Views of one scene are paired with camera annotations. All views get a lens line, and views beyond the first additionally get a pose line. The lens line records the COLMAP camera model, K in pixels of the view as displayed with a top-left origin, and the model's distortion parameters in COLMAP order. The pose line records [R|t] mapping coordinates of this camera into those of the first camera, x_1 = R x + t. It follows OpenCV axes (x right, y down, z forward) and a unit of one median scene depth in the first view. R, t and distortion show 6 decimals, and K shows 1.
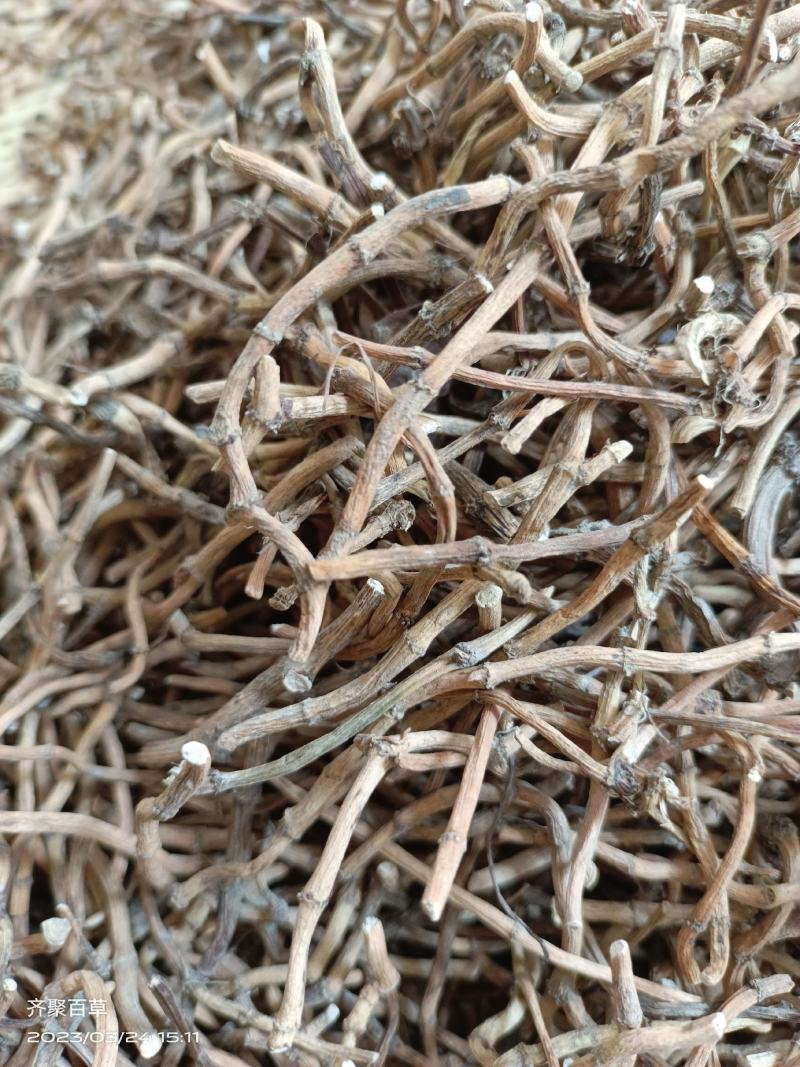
lens RADIAL K [[871.2, 0, 400.0], [0, 871.2, 533.5], [0, 0, 1]] dist [0.003076, -0.142392]
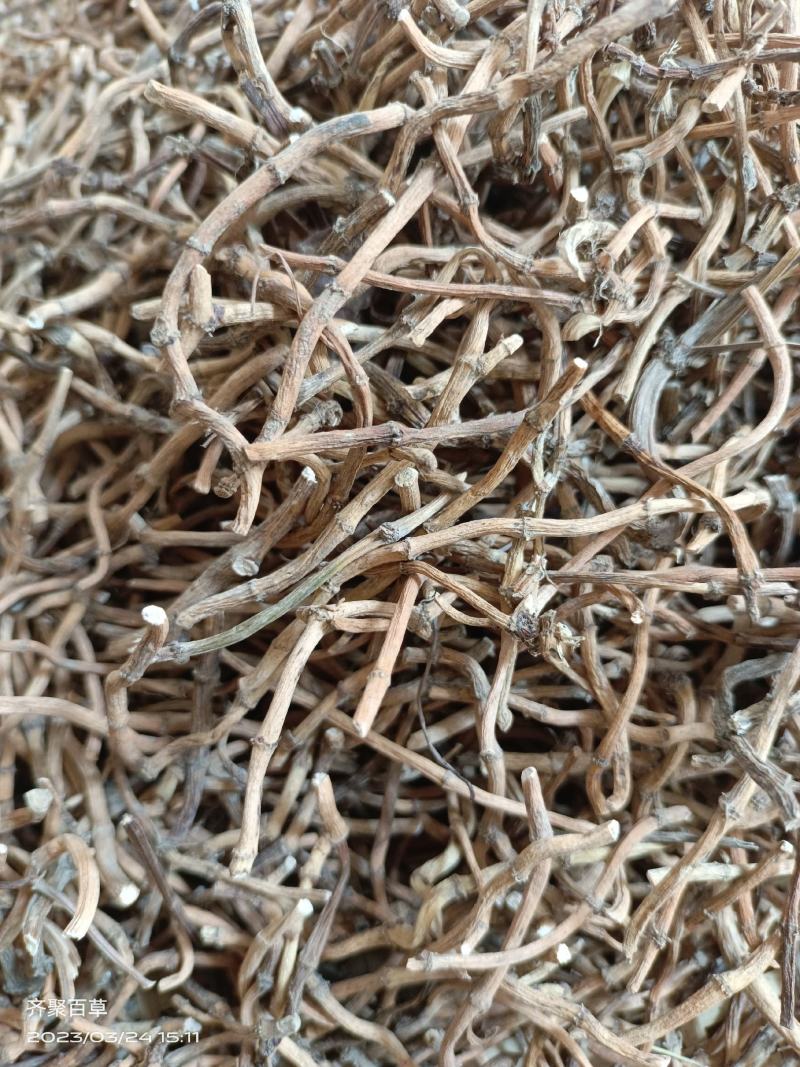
lens RADIAL K [[866.8, 0, 400.0], [0, 866.8, 533.5], [0, 0, 1]] dist [-0.001806, -0.106161]
pose [[0.998410, -0.040590, 0.039112, 0.042393], [0.038747, 0.998154, 0.046771, 0.084914], [-0.040938, -0.045181, 0.998140, -0.133431]]
